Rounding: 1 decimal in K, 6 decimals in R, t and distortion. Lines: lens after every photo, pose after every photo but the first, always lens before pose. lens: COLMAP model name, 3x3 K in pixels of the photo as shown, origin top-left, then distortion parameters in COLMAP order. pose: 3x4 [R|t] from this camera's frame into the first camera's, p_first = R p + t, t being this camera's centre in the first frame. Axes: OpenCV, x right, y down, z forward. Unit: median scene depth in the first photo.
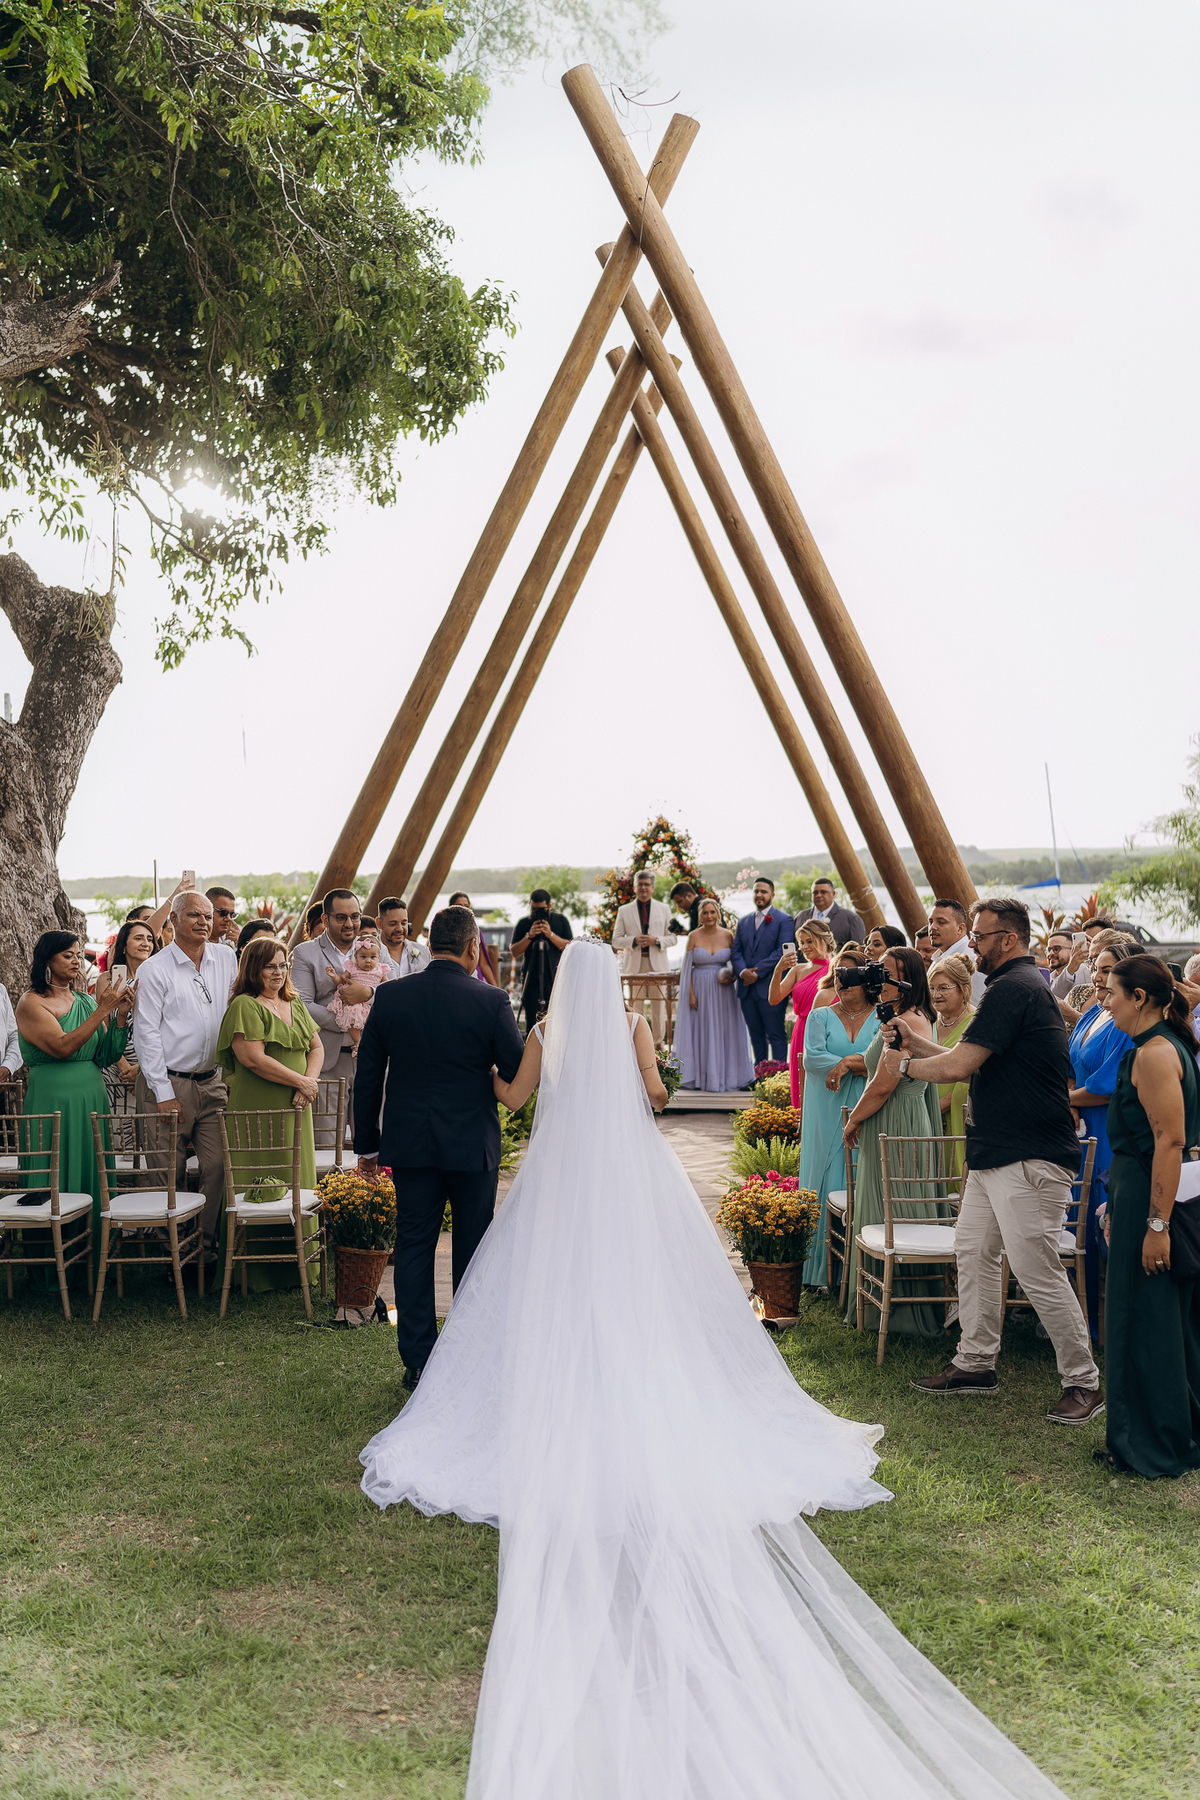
lens RADIAL K [[1807.4, 0, 600.0], [0, 1807.4, 900.0], [0, 0, 1]] dist [0.066779, -0.103049]
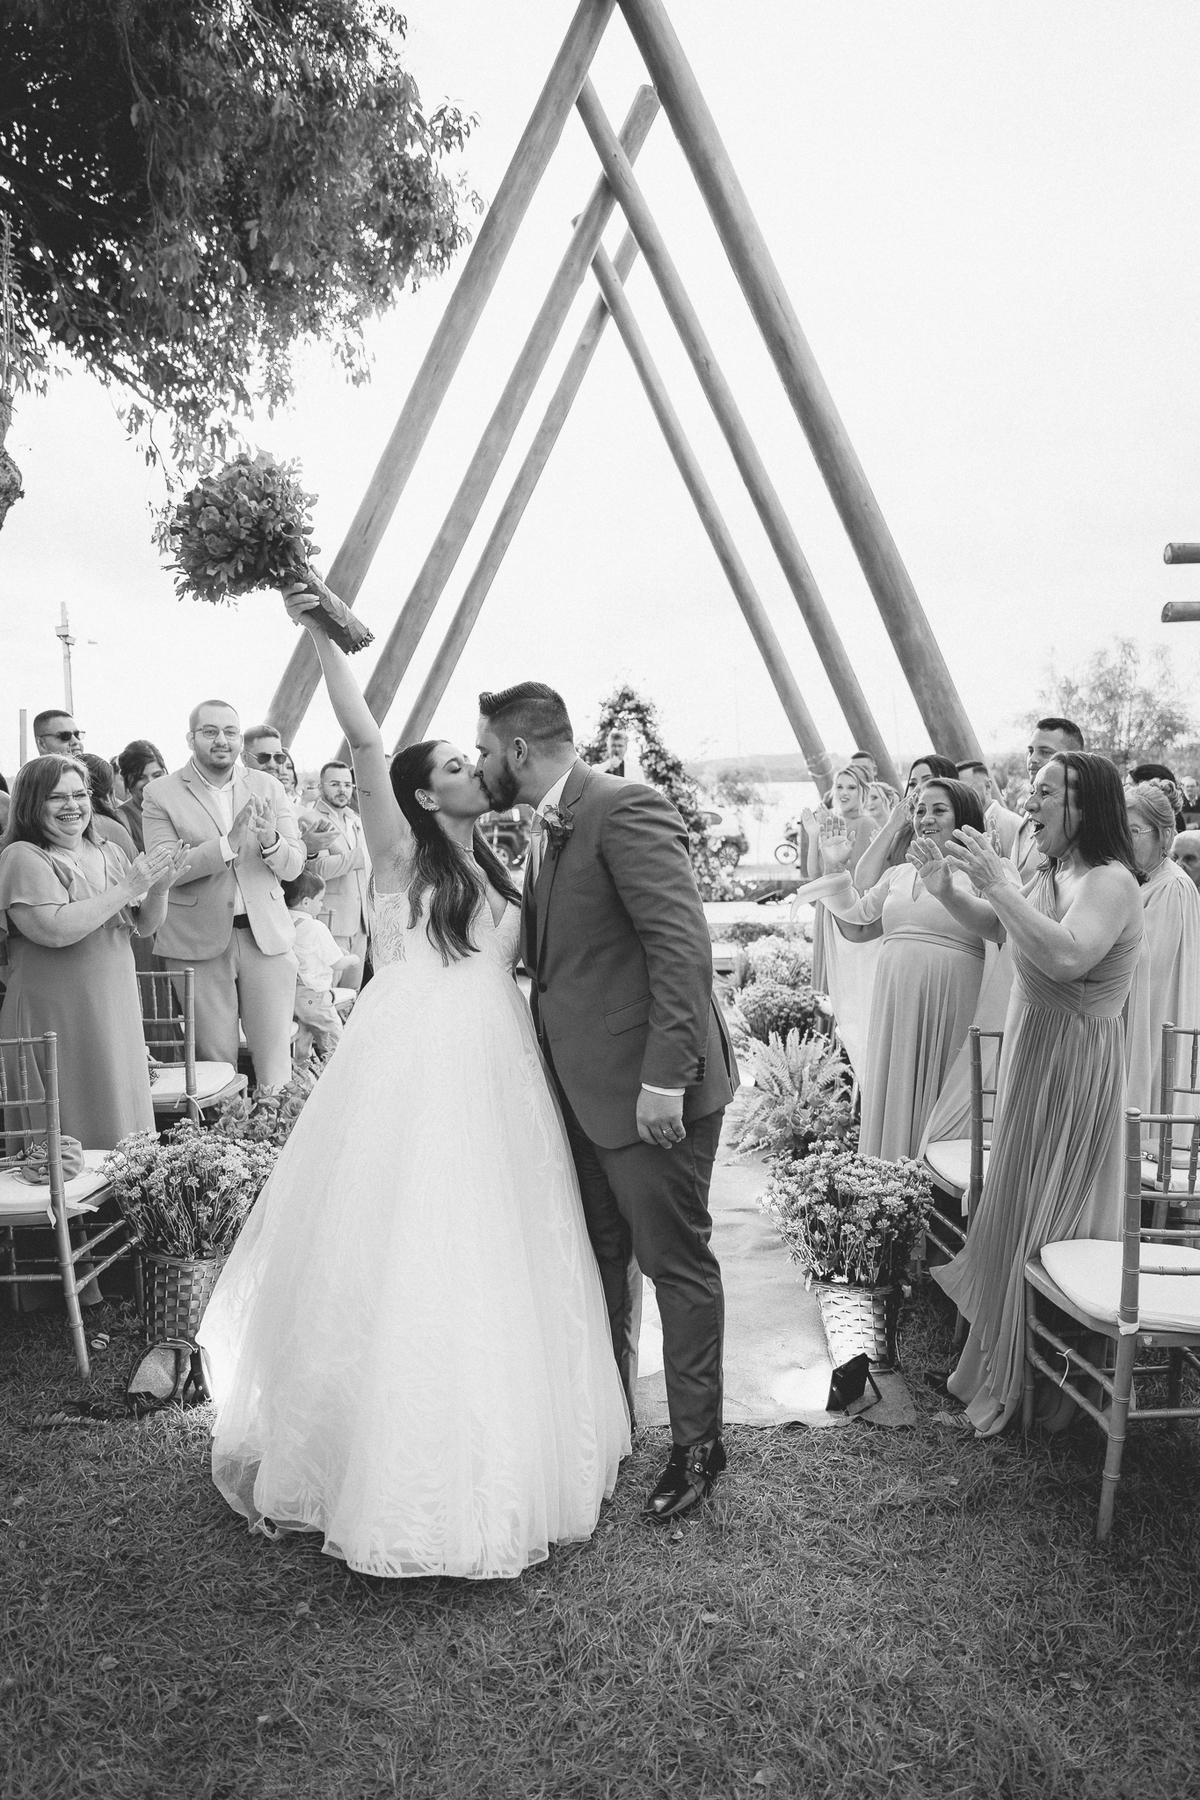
lens RADIAL K [[1263.9, 0, 600.0], [0, 1263.9, 900.0], [0, 0, 1]] dist [0.023399, 0.006647]
pose [[0.999695, -0.002366, 0.024584, 0.000263], [0.000339, 0.996620, 0.082152, 0.019855], [-0.024695, -0.082118, 0.996317, 0.301013]]
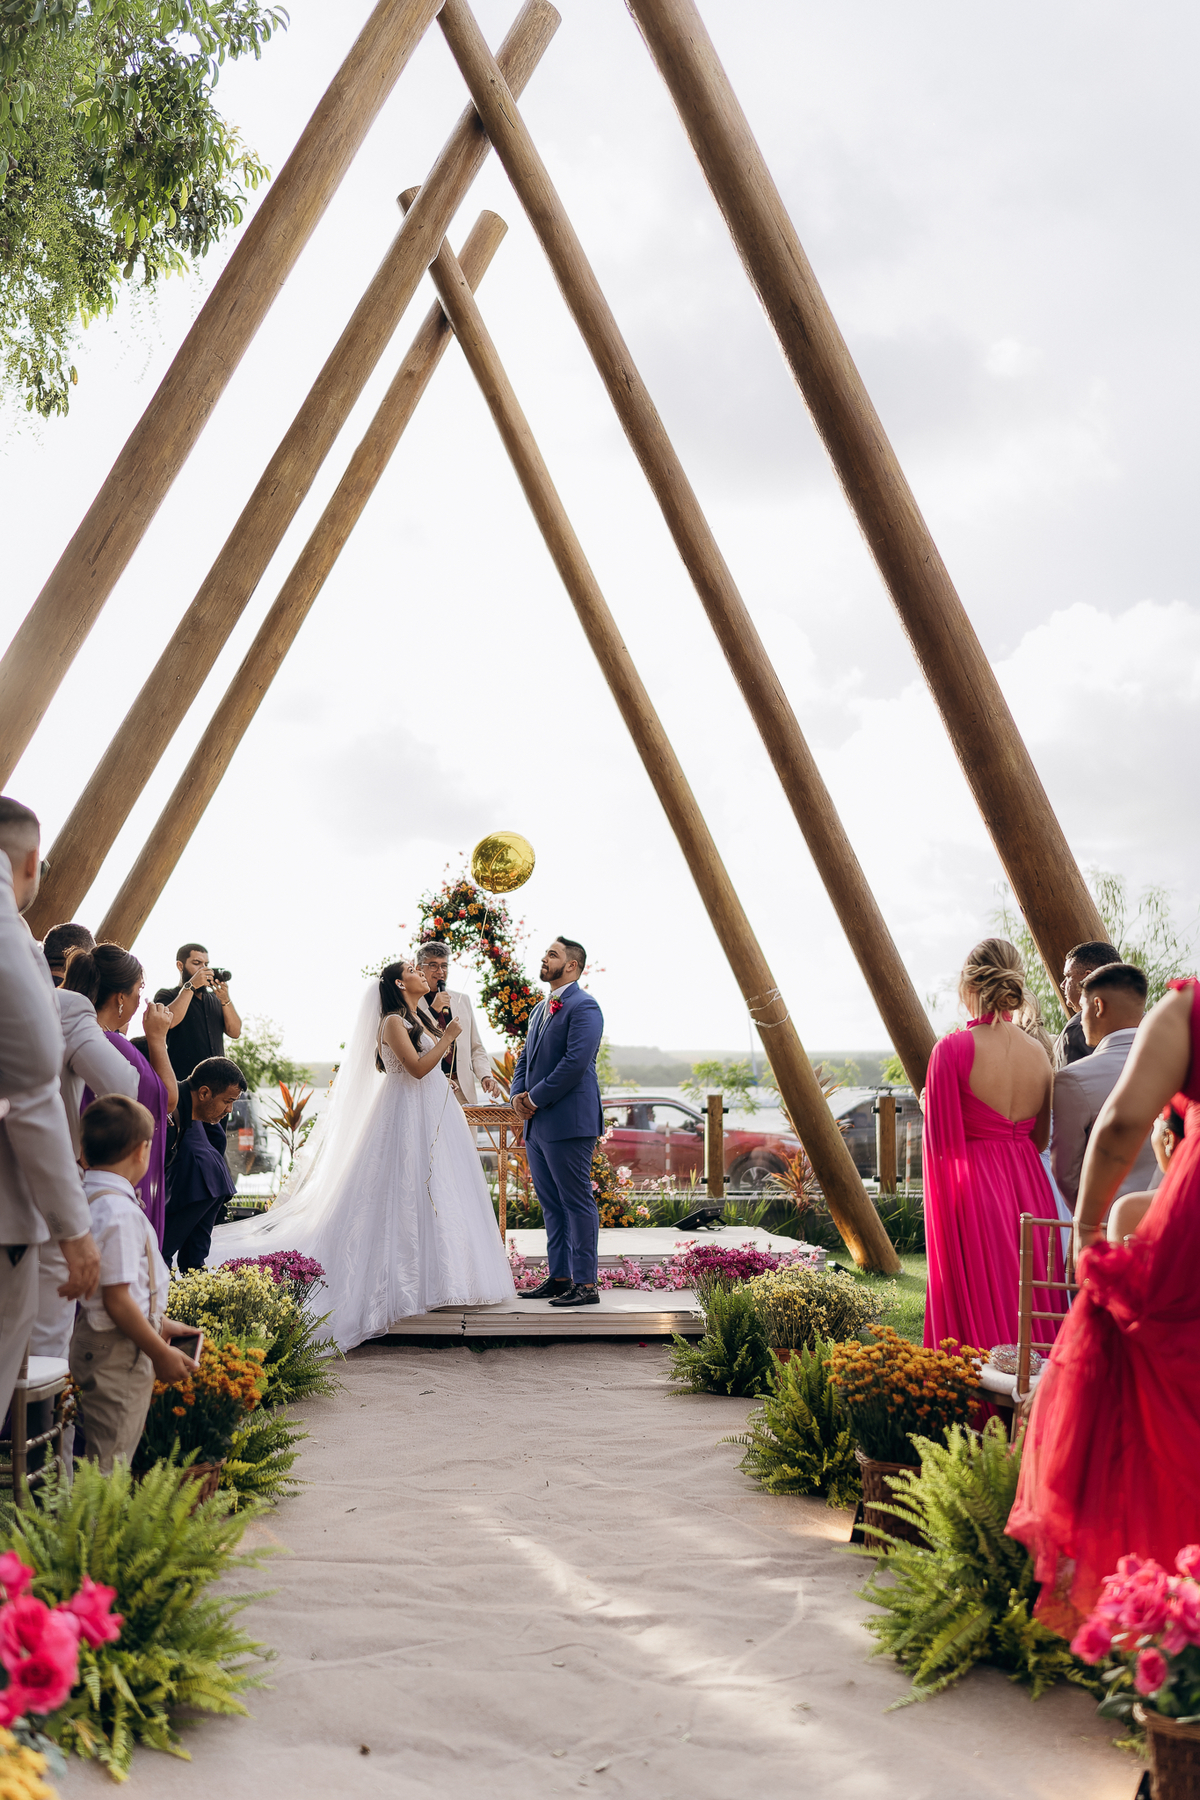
lens RADIAL K [[1807.4, 0, 600.0], [0, 1807.4, 900.0], [0, 0, 1]] dist [0.066779, -0.103049]
pose [[0.983137, 0.034561, 0.179575, -0.040981], [-0.013580, 0.993065, -0.116782, 0.043233], [-0.182366, 0.112374, 0.976788, 0.399201]]
